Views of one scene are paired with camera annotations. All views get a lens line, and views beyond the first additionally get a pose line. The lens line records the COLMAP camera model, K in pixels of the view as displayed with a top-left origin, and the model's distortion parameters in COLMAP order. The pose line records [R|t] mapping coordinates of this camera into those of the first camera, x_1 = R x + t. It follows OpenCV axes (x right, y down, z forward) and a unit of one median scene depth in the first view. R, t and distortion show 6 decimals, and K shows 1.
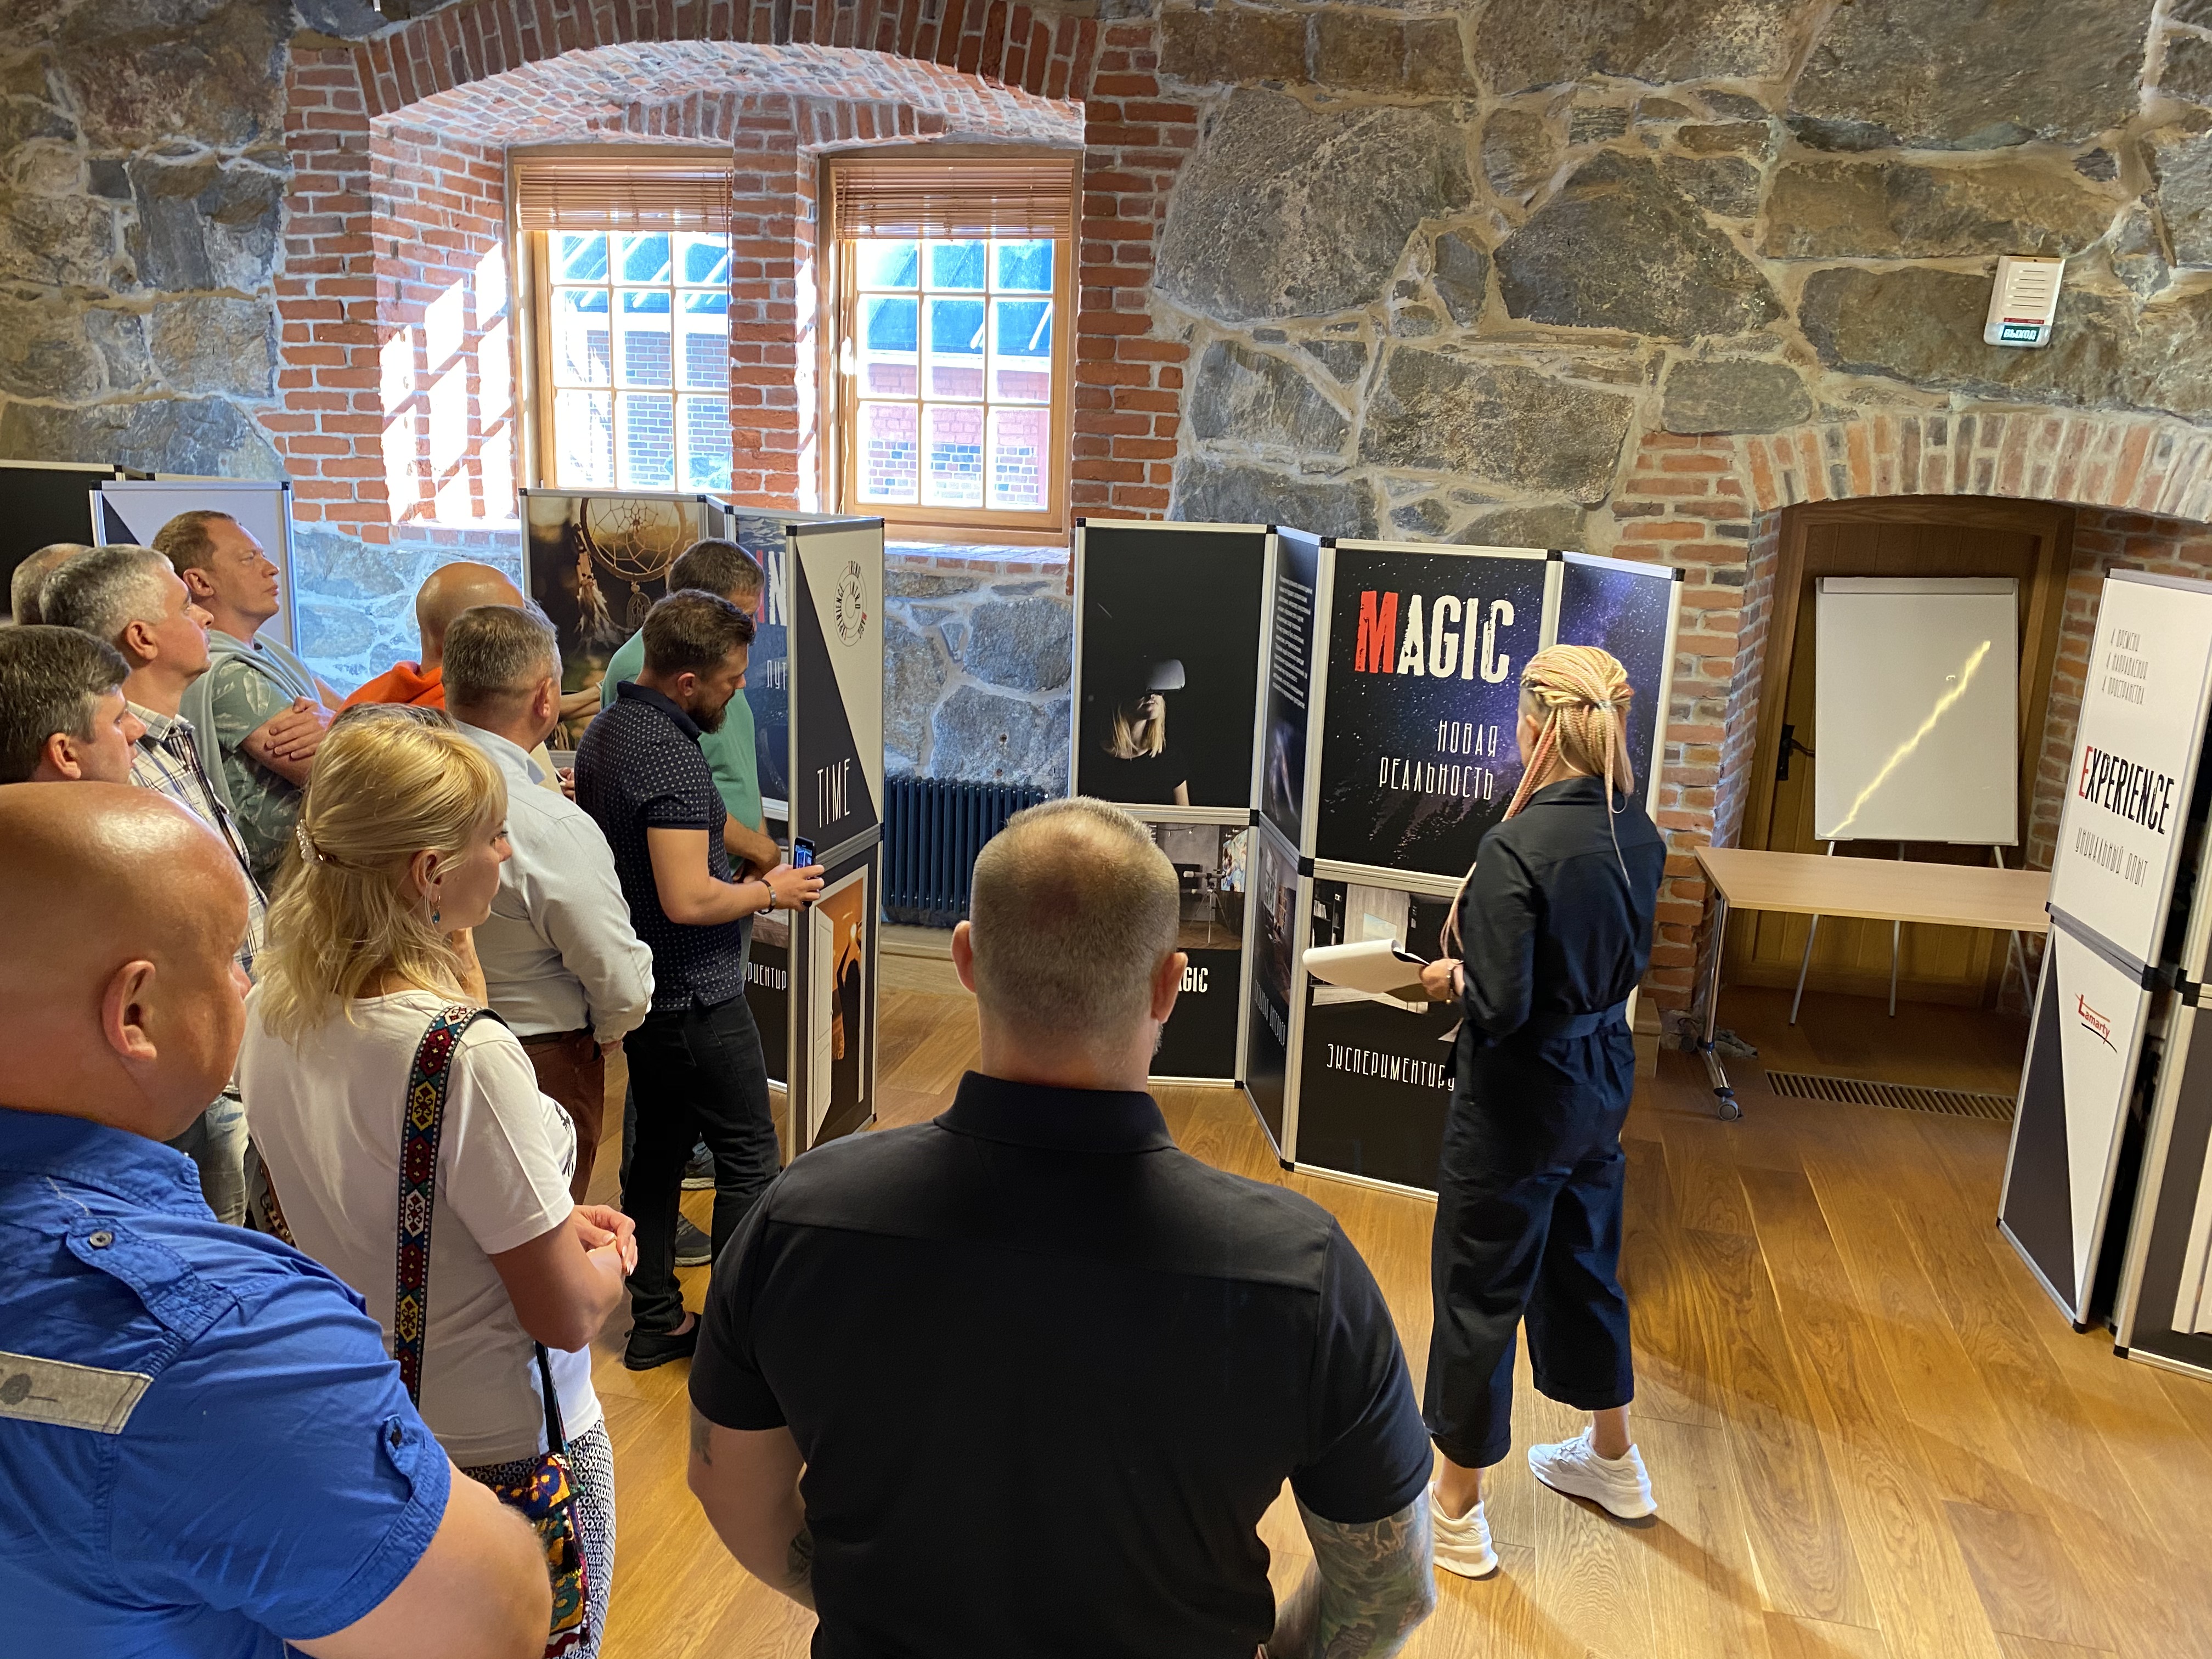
lens RADIAL K [[1668.1, 0, 1105.7], [0, 1668.1, 834.1], [0, 0, 1]] dist [0.008051, -0.010456]
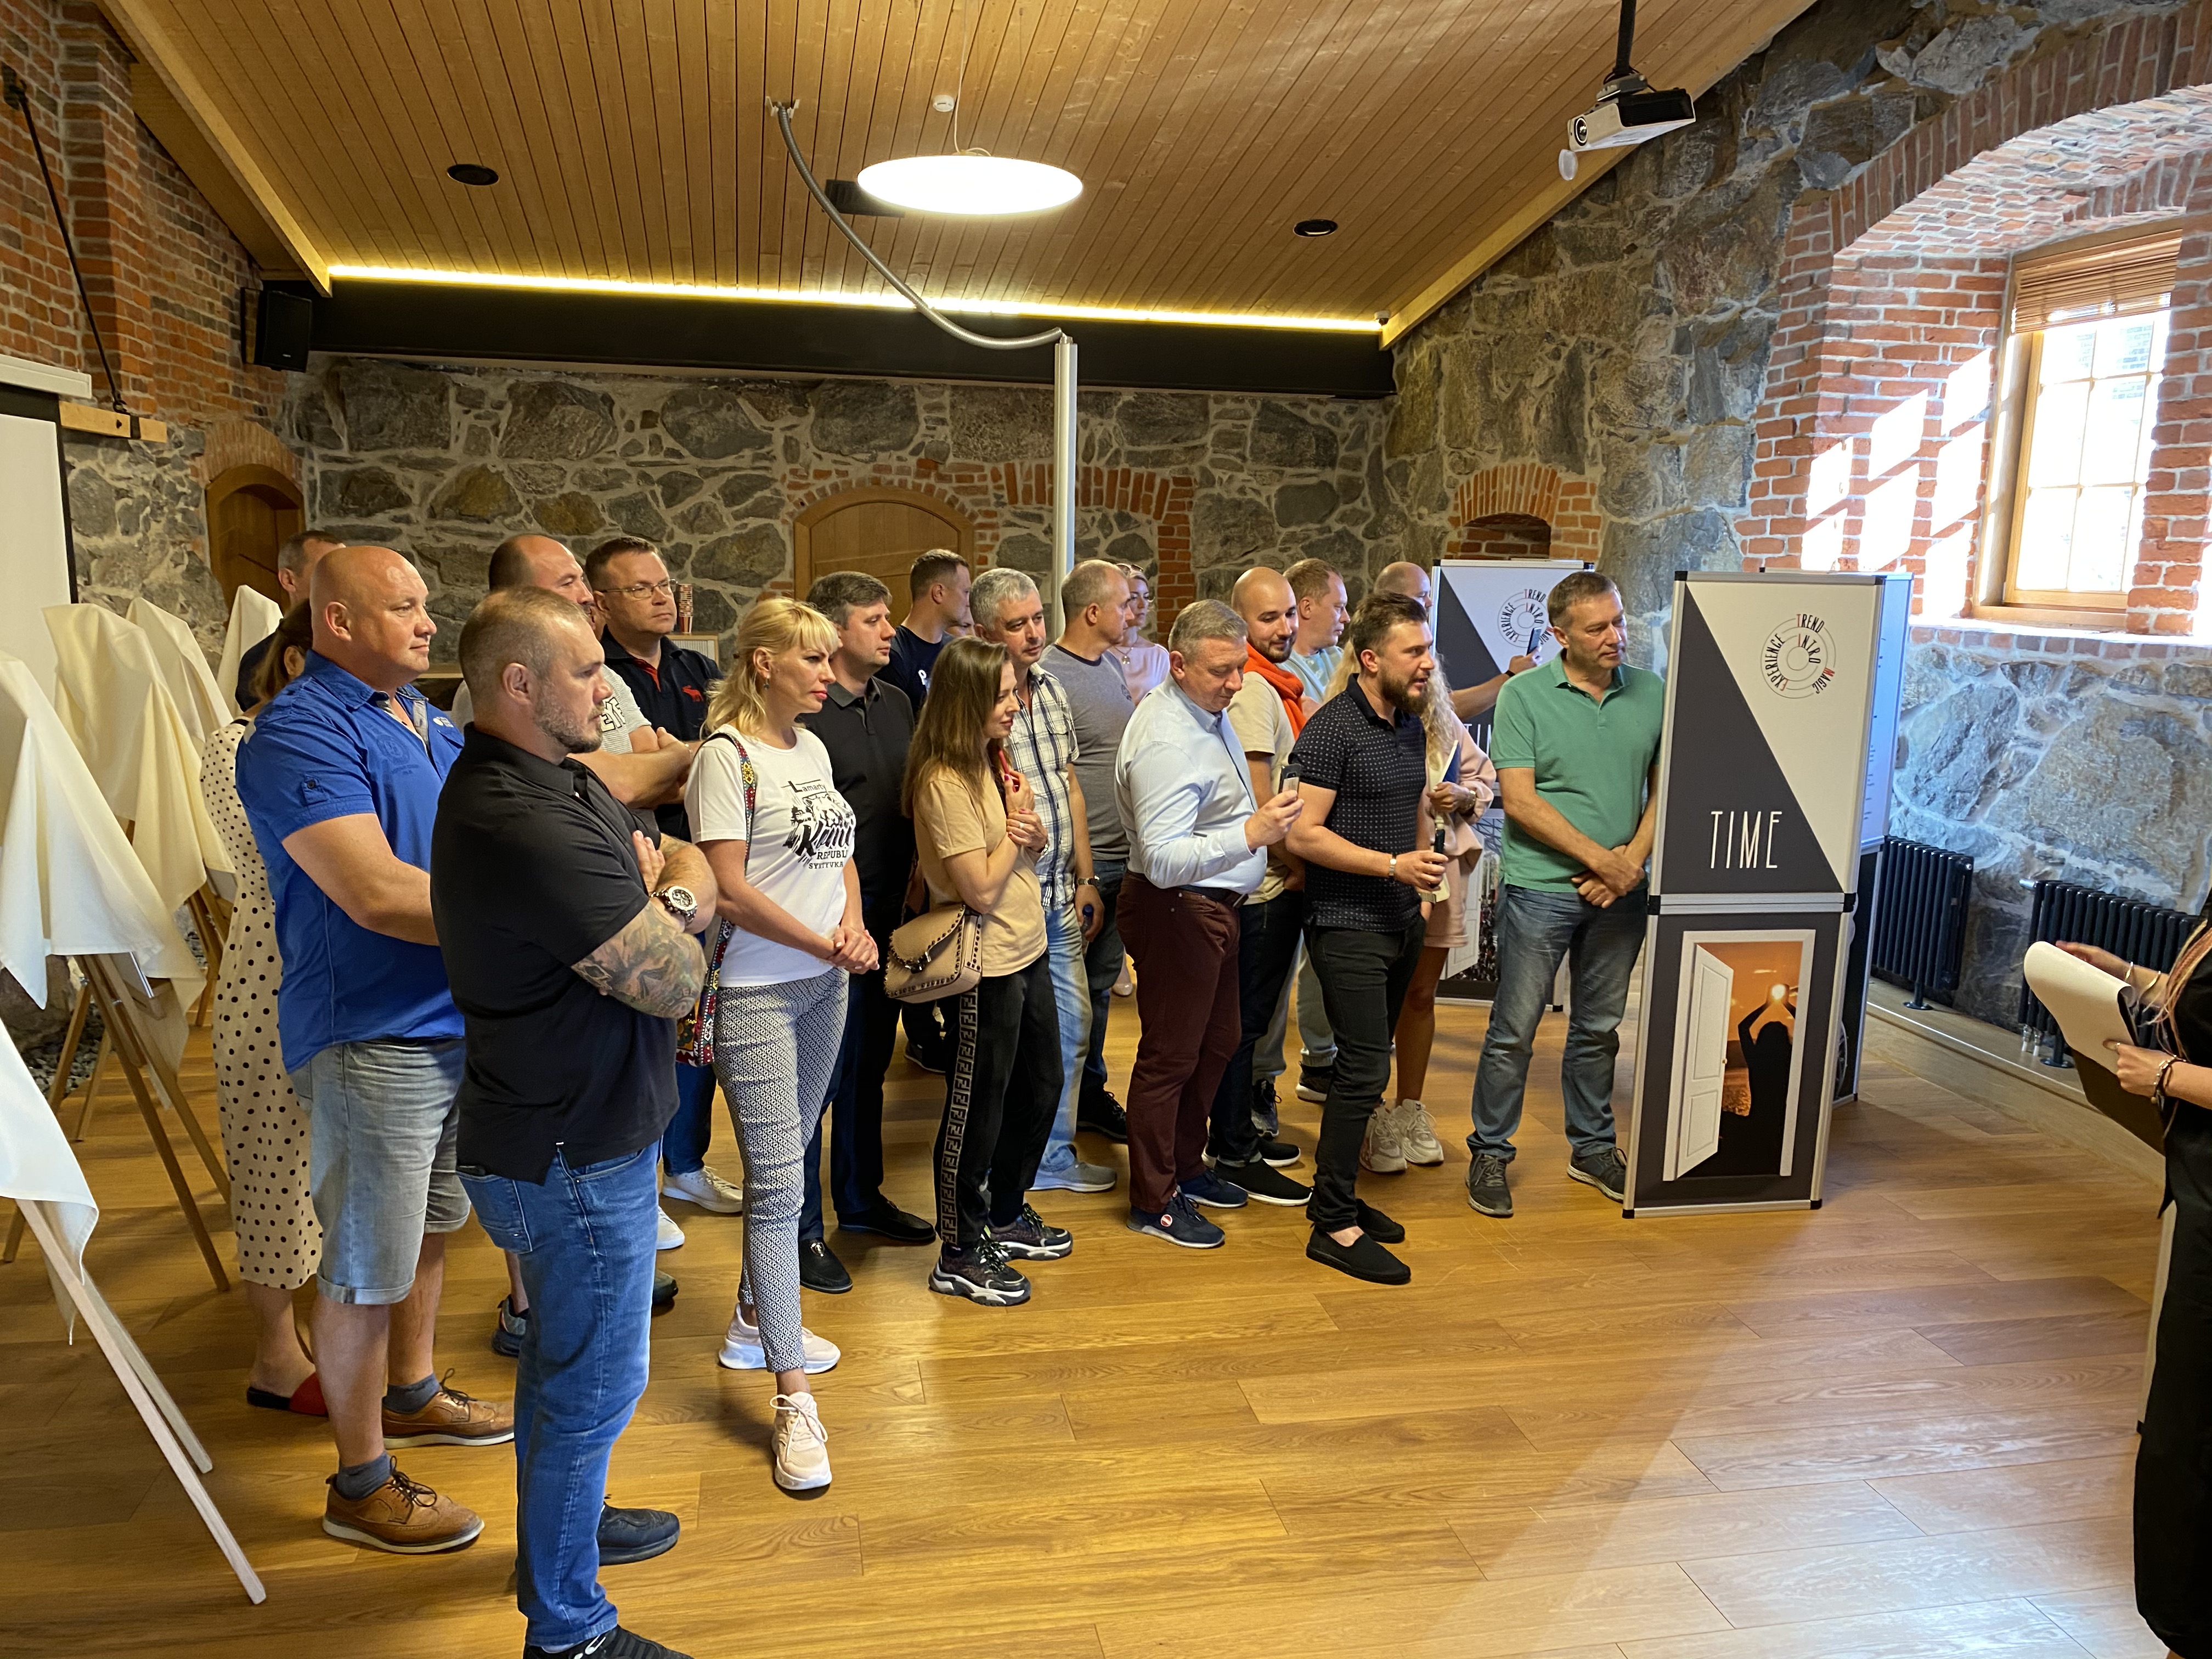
lens RADIAL K [[1668.1, 0, 1108.6], [0, 1668.1, 828.9], [0, 0, 1]] dist [0.008051, -0.010456]
pose [[0.418868, 0.126237, -0.899230, 0.390326], [-0.215992, 0.975718, 0.036364, 0.010203], [0.881985, 0.178994, 0.435963, 0.145466]]
